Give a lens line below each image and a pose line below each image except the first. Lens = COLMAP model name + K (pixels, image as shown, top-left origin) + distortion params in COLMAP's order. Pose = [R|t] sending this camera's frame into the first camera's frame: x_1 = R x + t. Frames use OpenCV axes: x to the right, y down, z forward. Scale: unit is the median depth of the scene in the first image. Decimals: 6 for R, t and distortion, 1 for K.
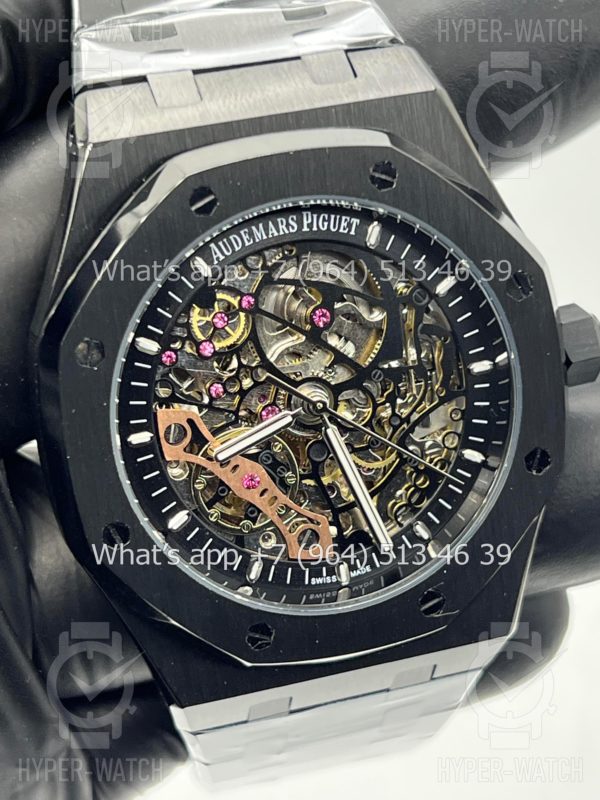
lens RADIAL K [[1907.3, 0, 300.0], [0, 1907.3, 400.0], [0, 0, 1]] dist [0.264179, -0.245339]
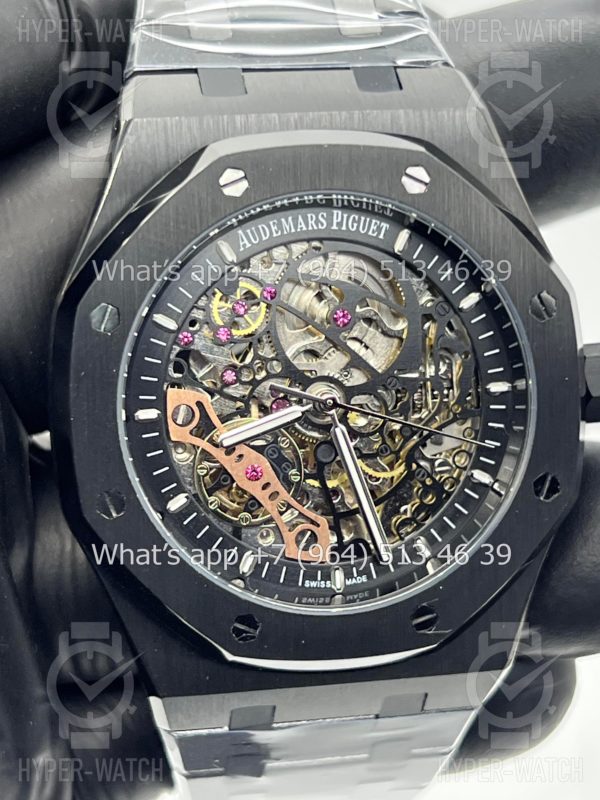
lens RADIAL K [[1907.3, 0, 300.0], [0, 1907.3, 400.0], [0, 0, 1]] dist [0.264179, -0.245339]
pose [[0.992636, 0.101074, -0.066763, 0.060425], [-0.108245, 0.987525, -0.114359, 0.116015], [0.054371, 0.120743, 0.991194, 0.011231]]
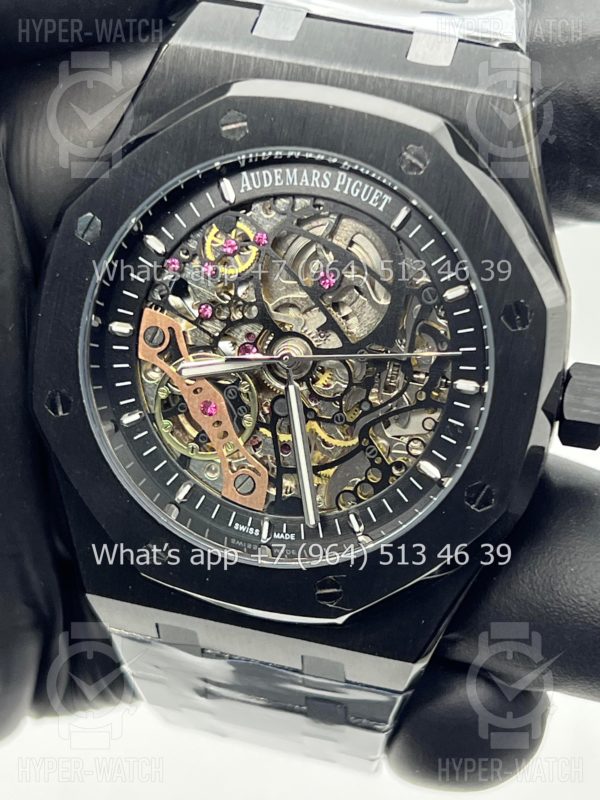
lens RADIAL K [[1907.3, 0, 300.0], [0, 1907.3, 400.0], [0, 0, 1]] dist [0.264179, -0.245339]
pose [[0.859020, 0.343985, -0.379155, 0.399315], [-0.361127, 0.932112, 0.027473, -0.006863], [0.362865, 0.113323, 0.924925, 0.076468]]
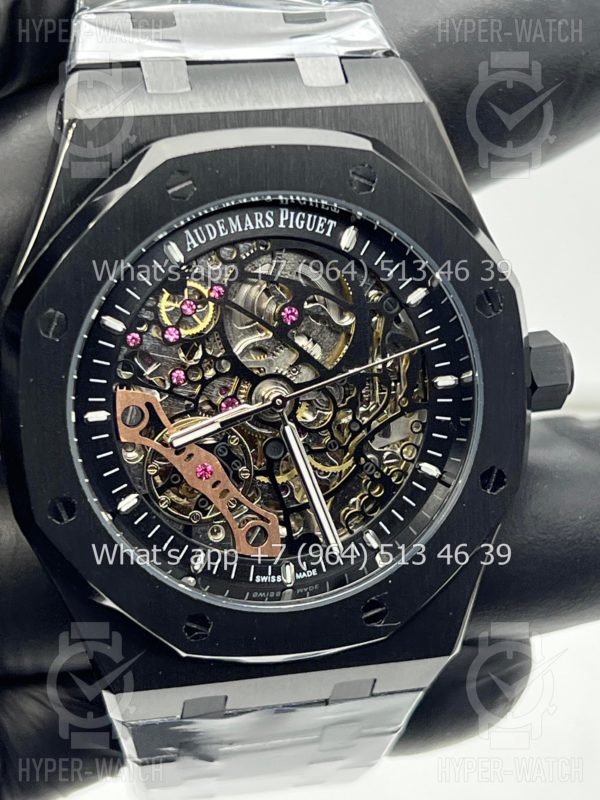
lens RADIAL K [[1907.3, 0, 300.0], [0, 1907.3, 400.0], [0, 0, 1]] dist [0.264179, -0.245339]
pose [[0.995335, 0.093841, -0.022405, 0.043012], [-0.094783, 0.994458, -0.045502, 0.045995], [0.018011, 0.047414, 0.998713, 0.000510]]
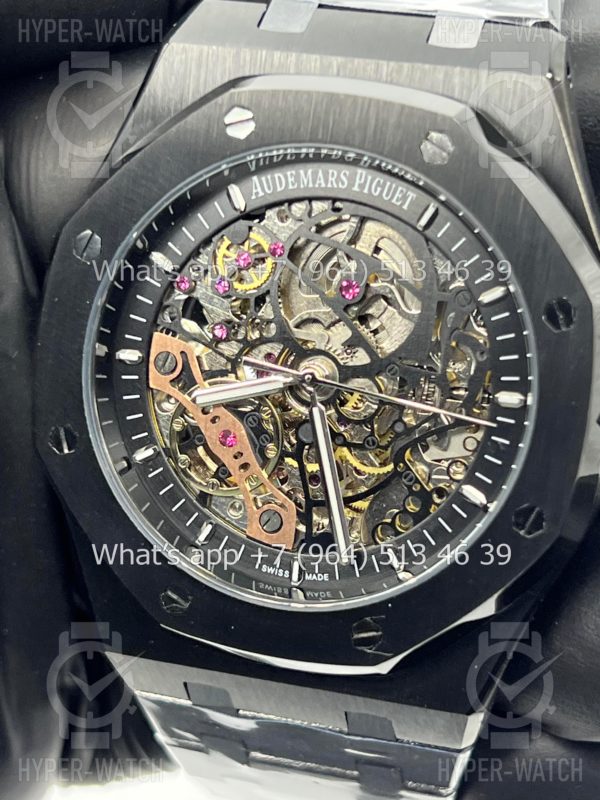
lens RADIAL K [[1907.3, 0, 300.0], [0, 1907.3, 400.0], [0, 0, 1]] dist [0.264179, -0.245339]
pose [[0.844592, 0.283091, -0.454449, 0.416489], [-0.319956, 0.947422, -0.004458, 0.017989], [0.429293, 0.149169, 0.890762, 0.190819]]
